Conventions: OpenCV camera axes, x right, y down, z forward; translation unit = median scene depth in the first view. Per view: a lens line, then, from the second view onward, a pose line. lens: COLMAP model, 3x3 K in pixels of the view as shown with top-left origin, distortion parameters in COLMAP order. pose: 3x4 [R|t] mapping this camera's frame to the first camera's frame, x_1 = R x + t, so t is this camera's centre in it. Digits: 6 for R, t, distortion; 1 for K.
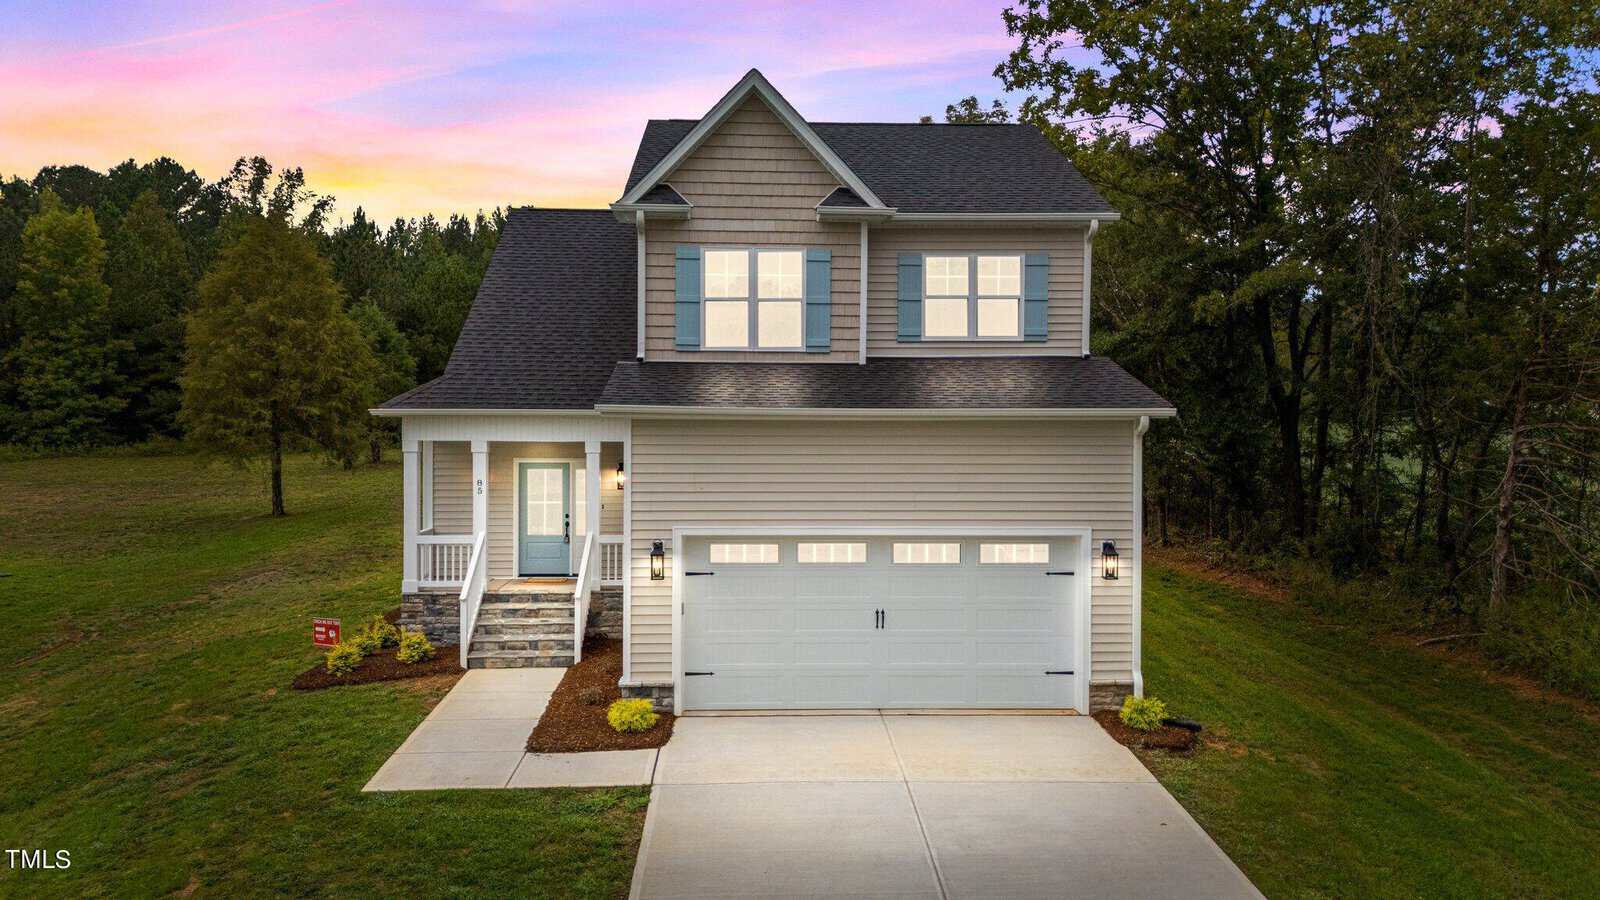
lens RADIAL K [[1196.2, 0, 801.1], [0, 1196.2, 447.0], [0, 0, 1]] dist [0.033428, 0.003309]
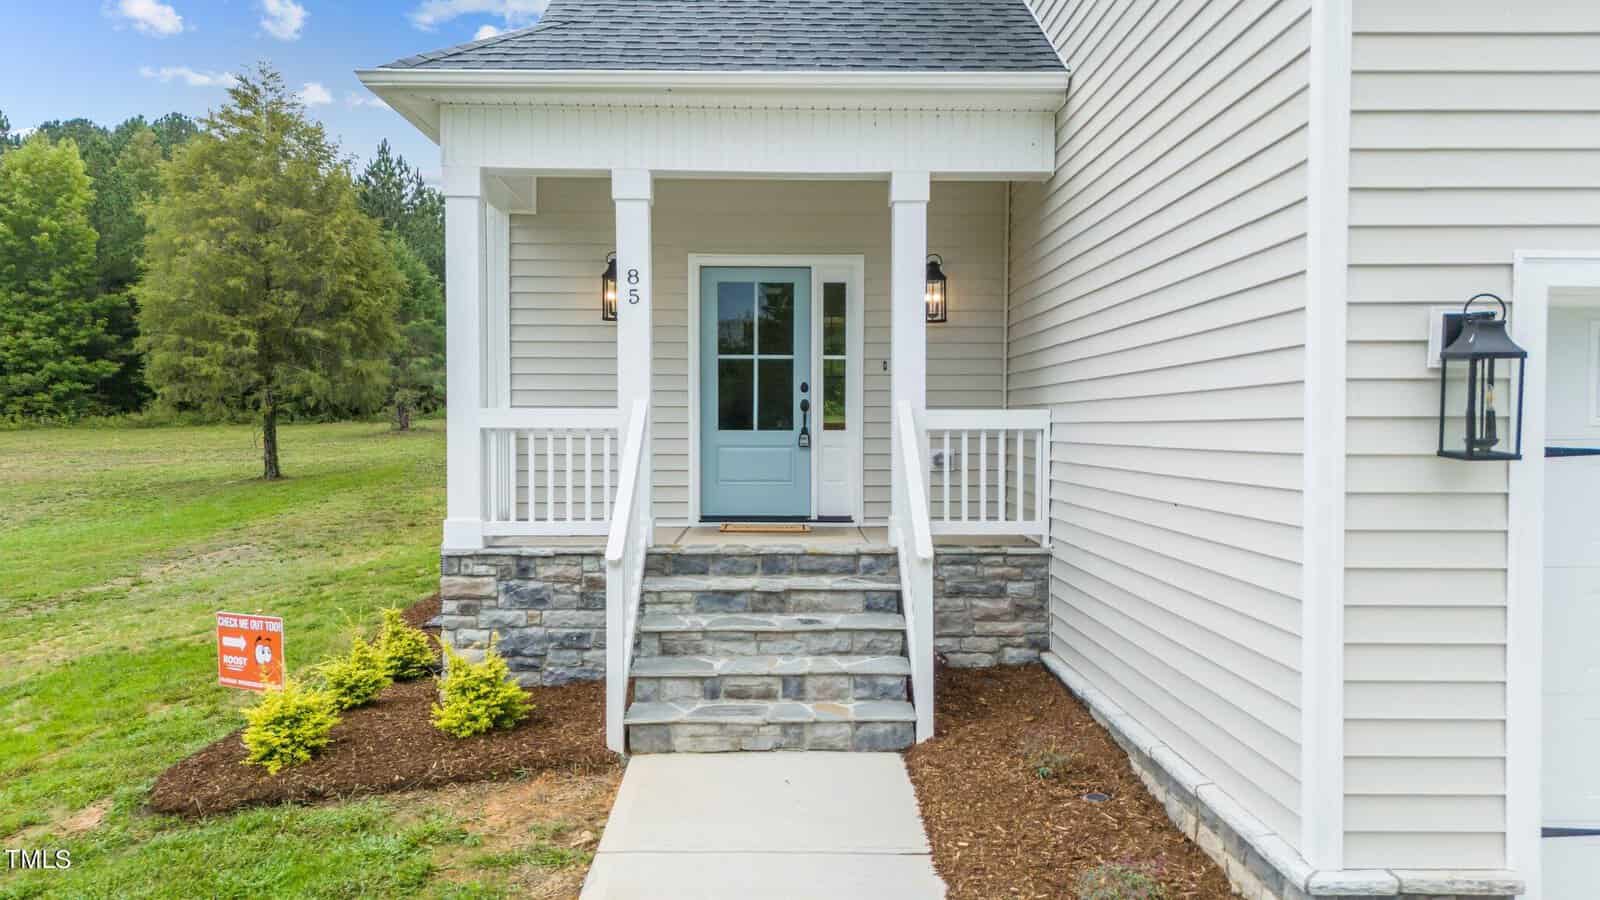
lens RADIAL K [[1196.2, 0, 800.1], [0, 1196.2, 450.5], [0, 0, 1]] dist [0.033428, 0.003309]
pose [[0.999696, -0.002334, -0.024544, -0.093990], [0.002432, 0.999989, 0.003966, 0.040081], [0.024534, -0.004024, 0.999691, 0.278587]]
